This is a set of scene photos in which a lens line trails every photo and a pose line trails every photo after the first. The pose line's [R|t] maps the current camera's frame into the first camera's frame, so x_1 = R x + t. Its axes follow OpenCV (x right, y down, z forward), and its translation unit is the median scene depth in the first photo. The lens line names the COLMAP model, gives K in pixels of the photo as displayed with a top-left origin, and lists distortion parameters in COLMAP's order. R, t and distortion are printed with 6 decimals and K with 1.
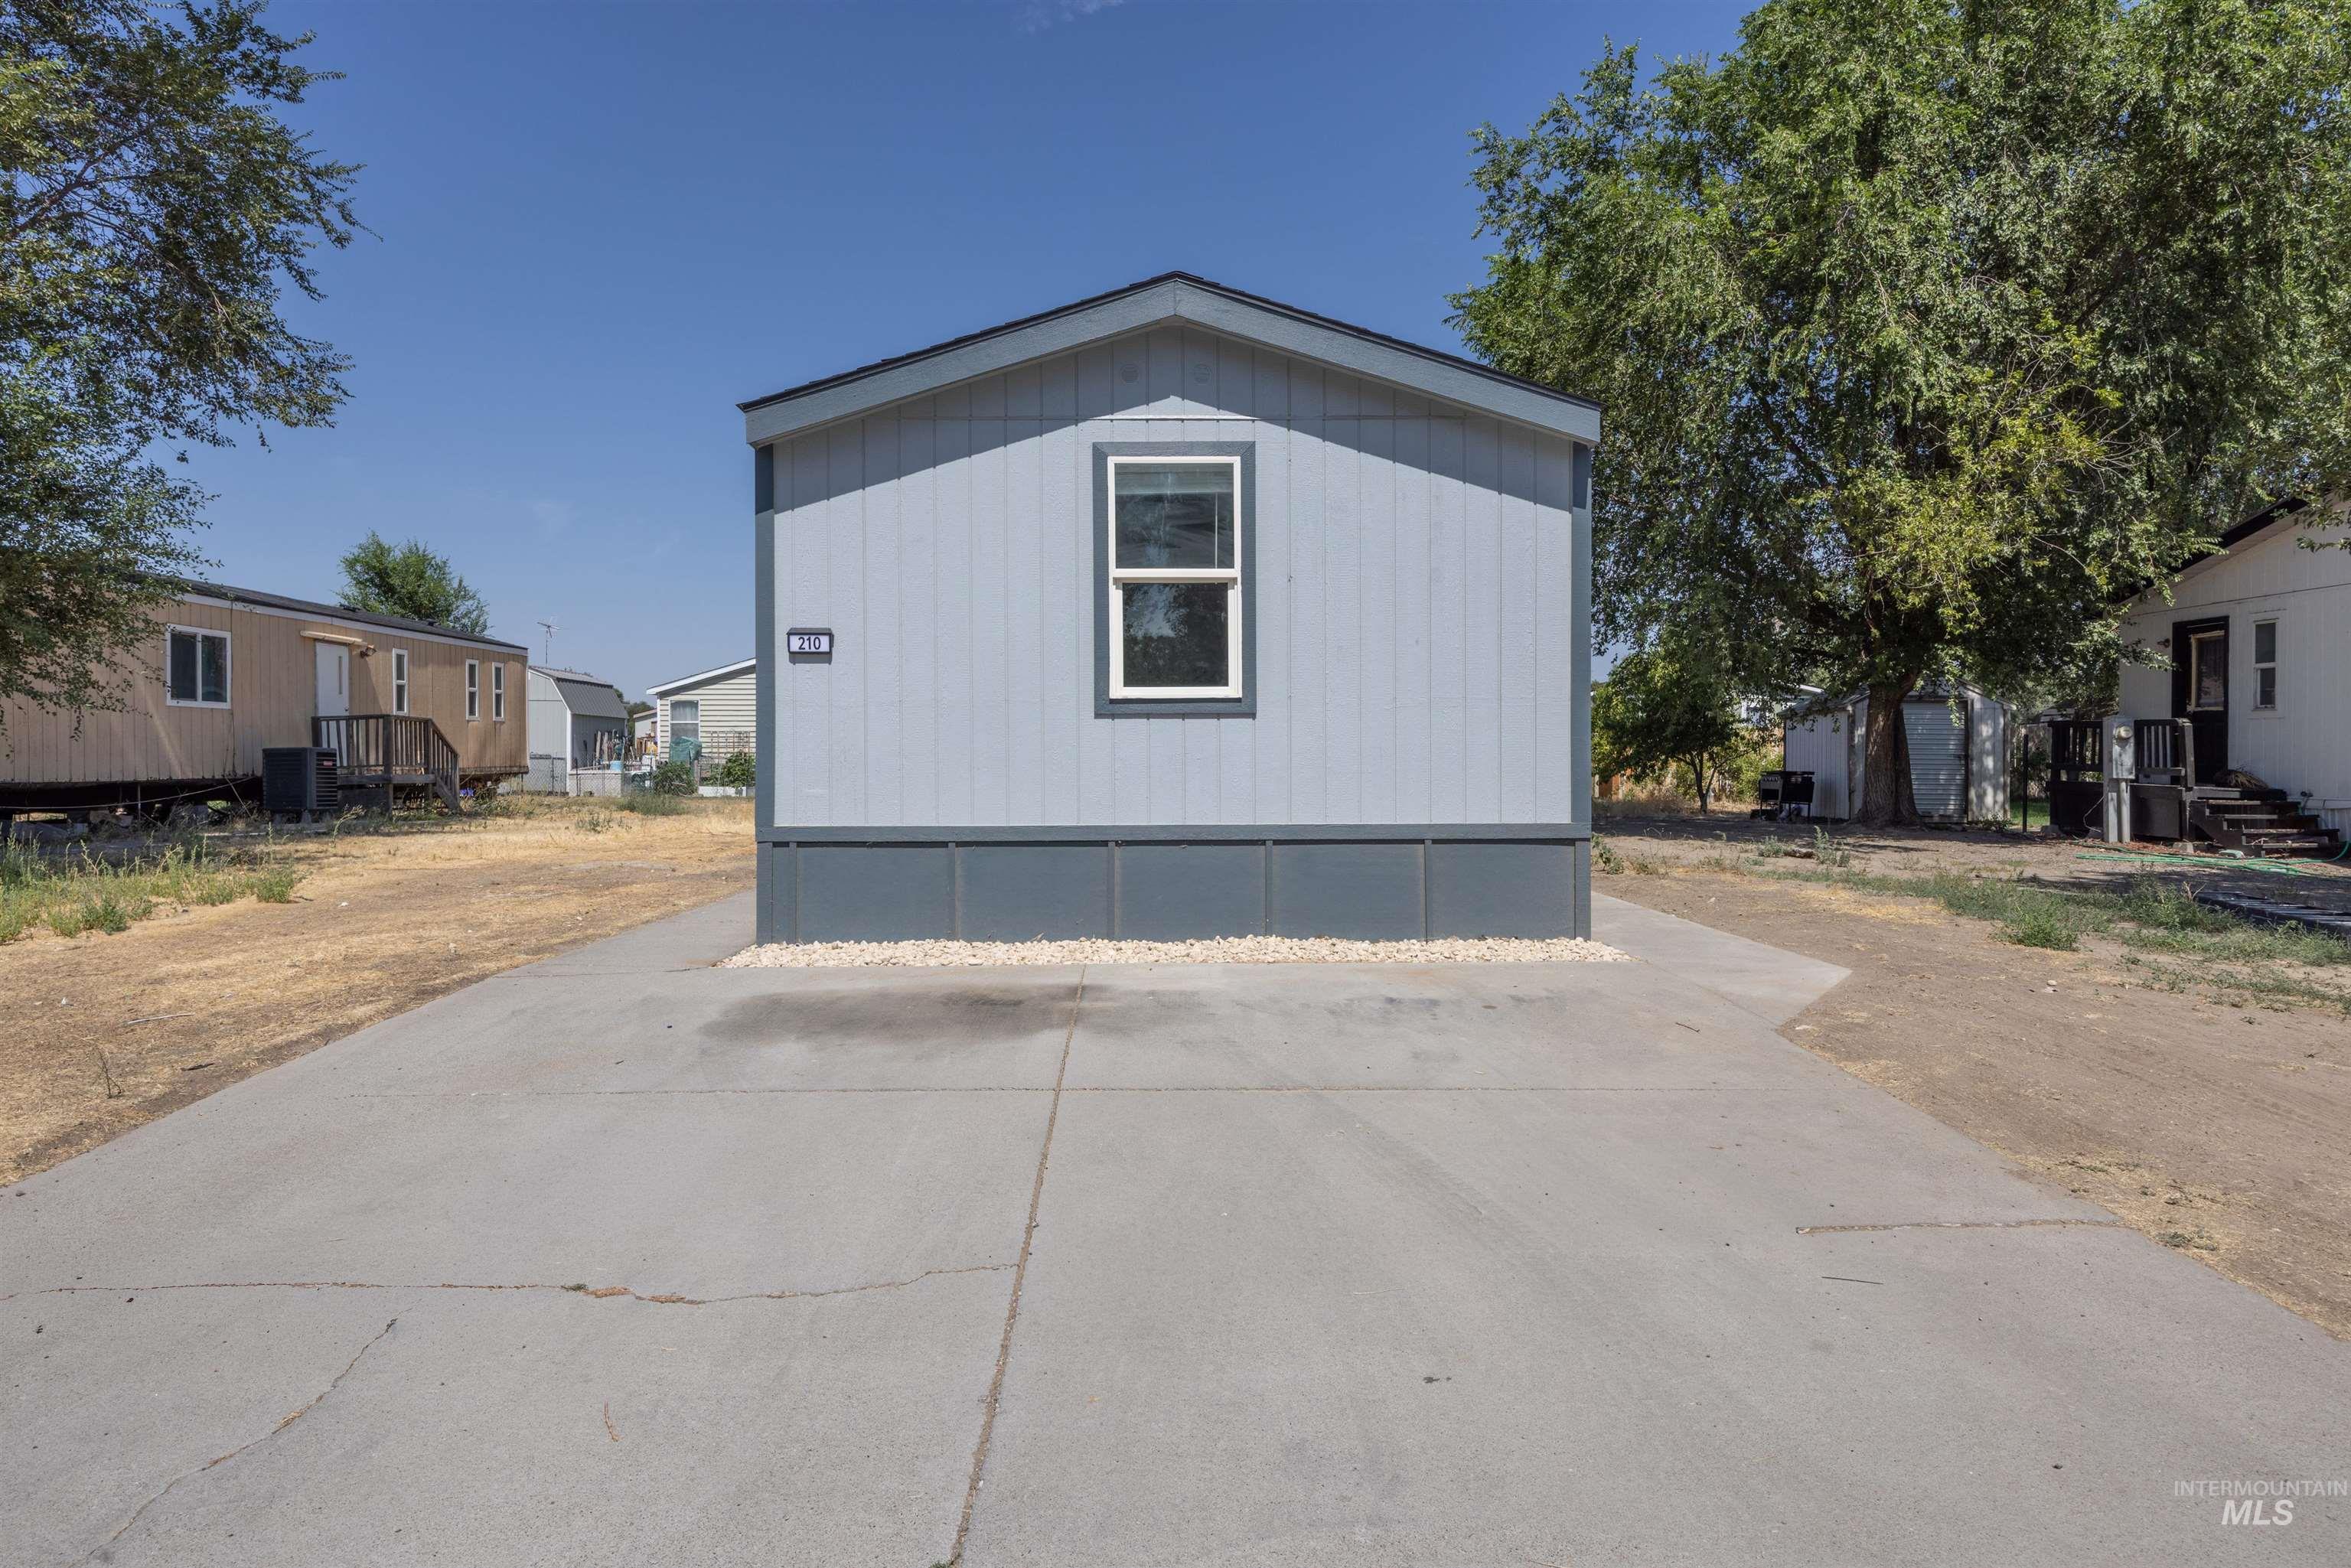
lens RADIAL K [[1367.6, 0, 1176.2], [0, 1367.6, 772.8], [0, 0, 1]] dist [0.000100, 0.000807]
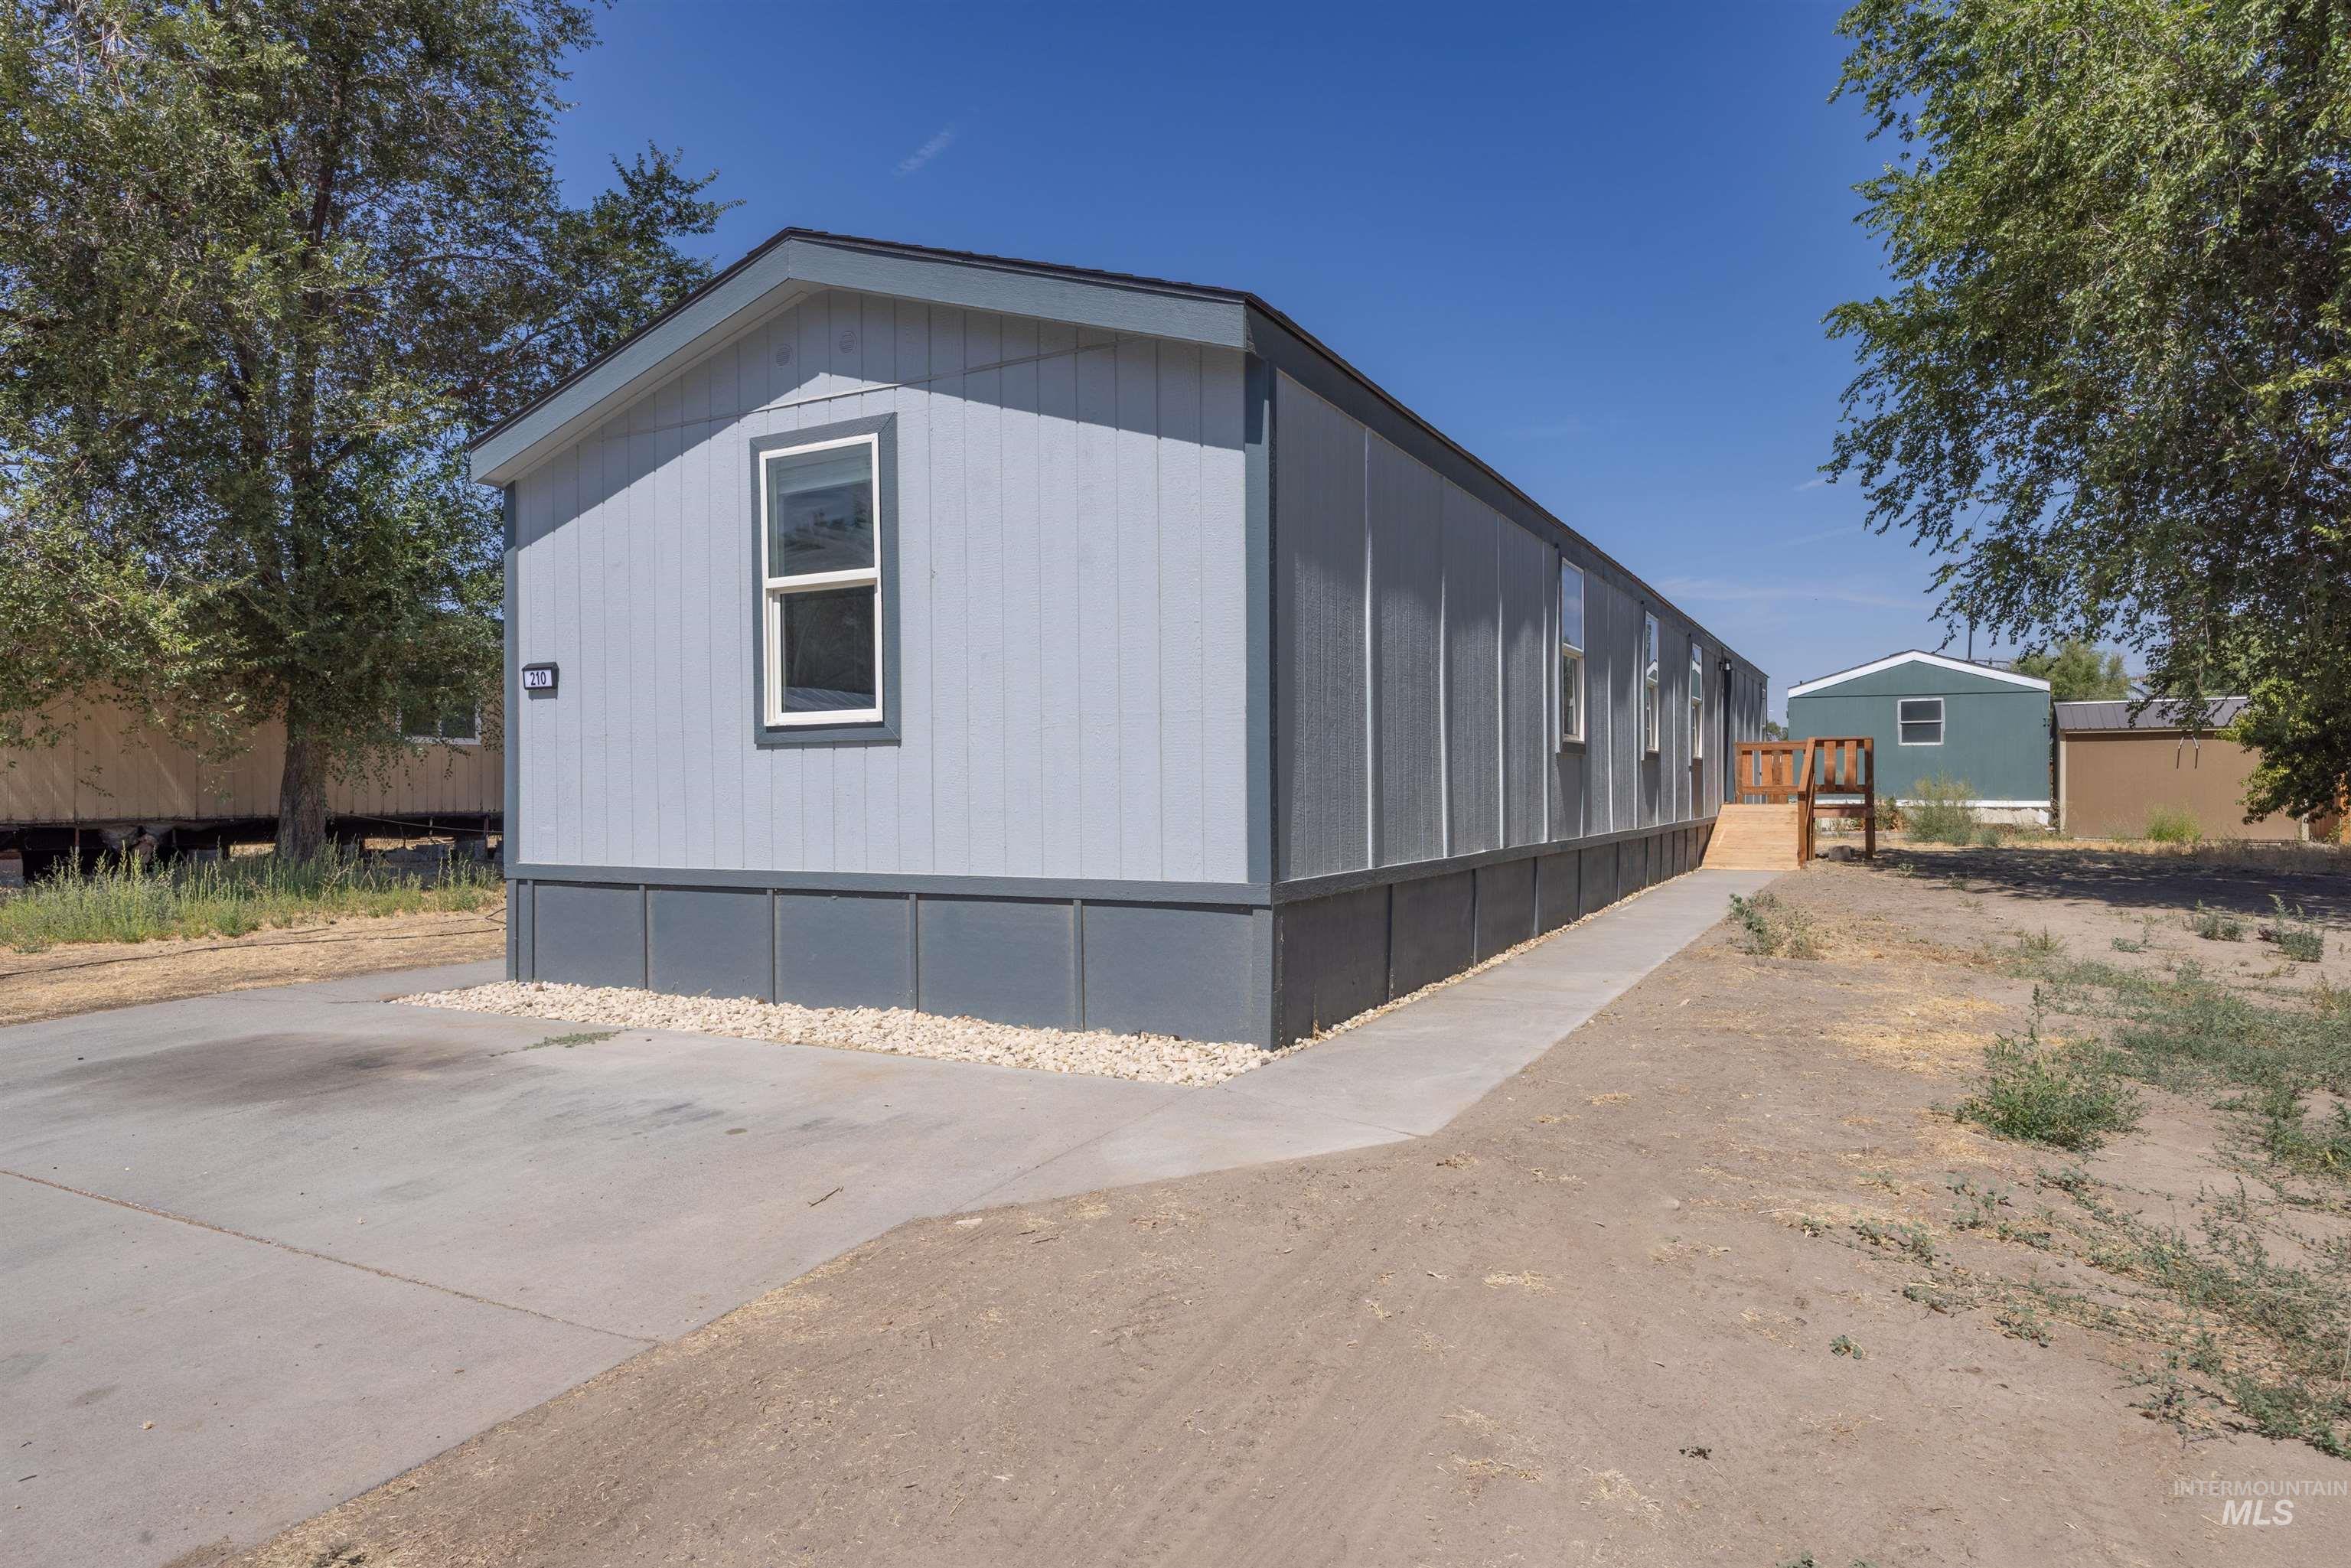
lens RADIAL K [[1404.7, 0, 1176.4], [0, 1404.7, 790.7], [0, 0, 1]] dist [0.000512, -0.000333]
pose [[0.870416, -0.003641, -0.492303, 0.624654], [-0.002977, 0.999915, -0.012659, -0.002255], [0.492307, 0.012485, 0.870332, 0.343300]]
